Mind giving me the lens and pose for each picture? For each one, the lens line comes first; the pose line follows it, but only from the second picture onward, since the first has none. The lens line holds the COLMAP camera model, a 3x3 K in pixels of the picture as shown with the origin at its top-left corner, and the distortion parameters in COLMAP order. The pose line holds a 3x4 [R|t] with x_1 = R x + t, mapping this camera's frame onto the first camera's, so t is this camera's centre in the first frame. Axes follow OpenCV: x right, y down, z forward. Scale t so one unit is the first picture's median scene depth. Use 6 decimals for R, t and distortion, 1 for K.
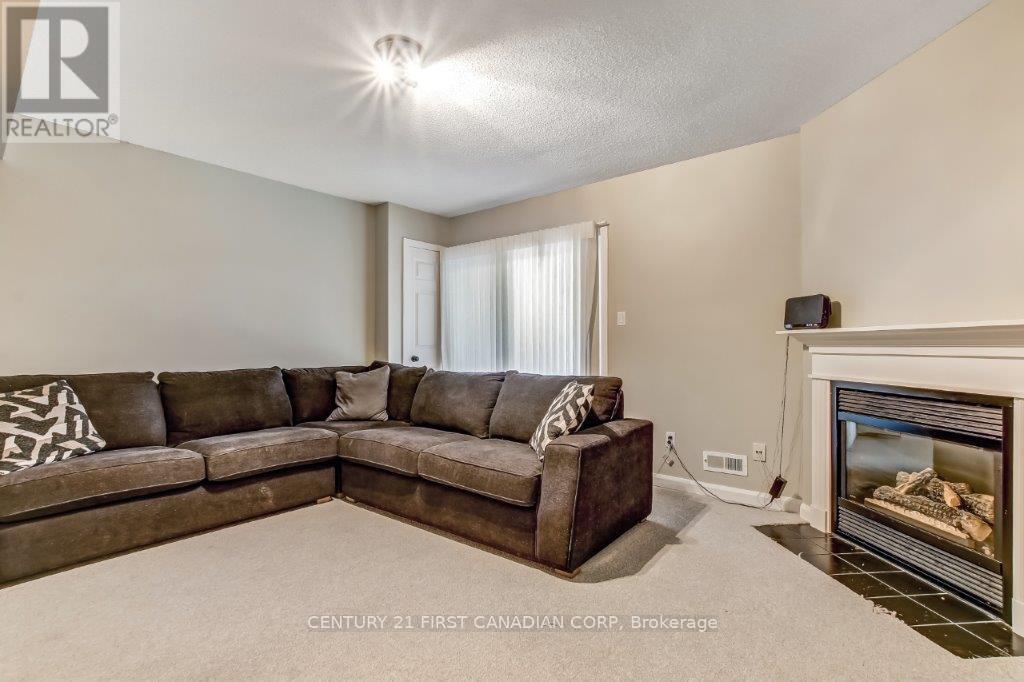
lens RADIAL K [[472.7, 0, 512.0], [0, 472.7, 341.0], [0, 0, 1]] dist [-0.034390, 0.000520]
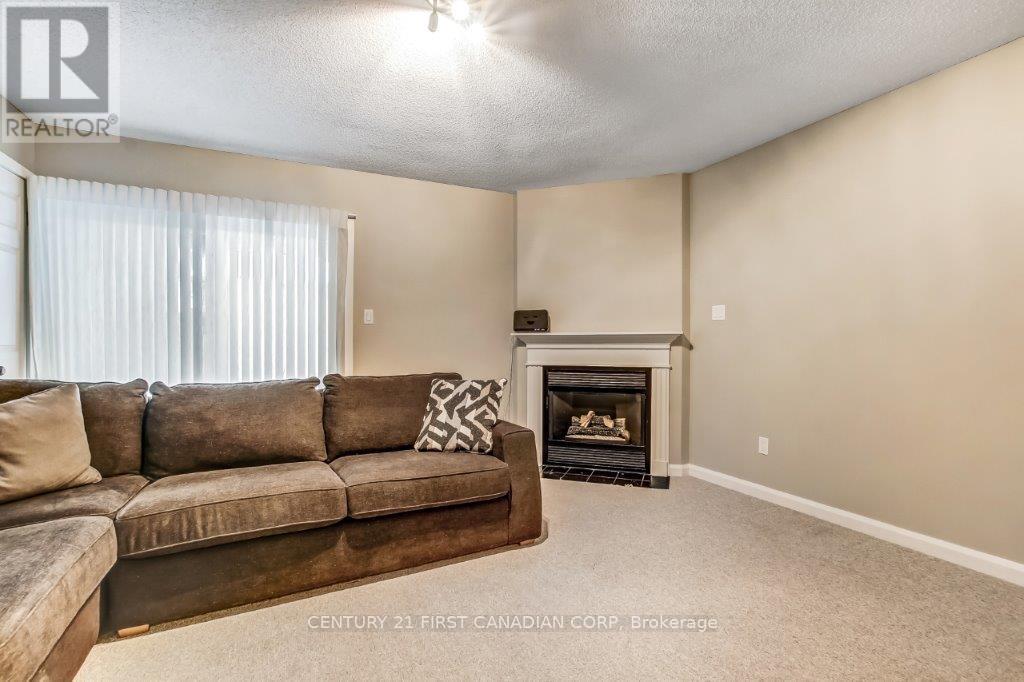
lens RADIAL K [[472.7, 0, 512.0], [0, 472.7, 341.0], [0, 0, 1]] dist [-0.034390, 0.000520]
pose [[0.397567, -0.000658, 0.917573, -0.772487], [-0.006787, 0.999970, 0.003658, -0.003307], [-0.917548, -0.007682, 0.397550, 0.455957]]
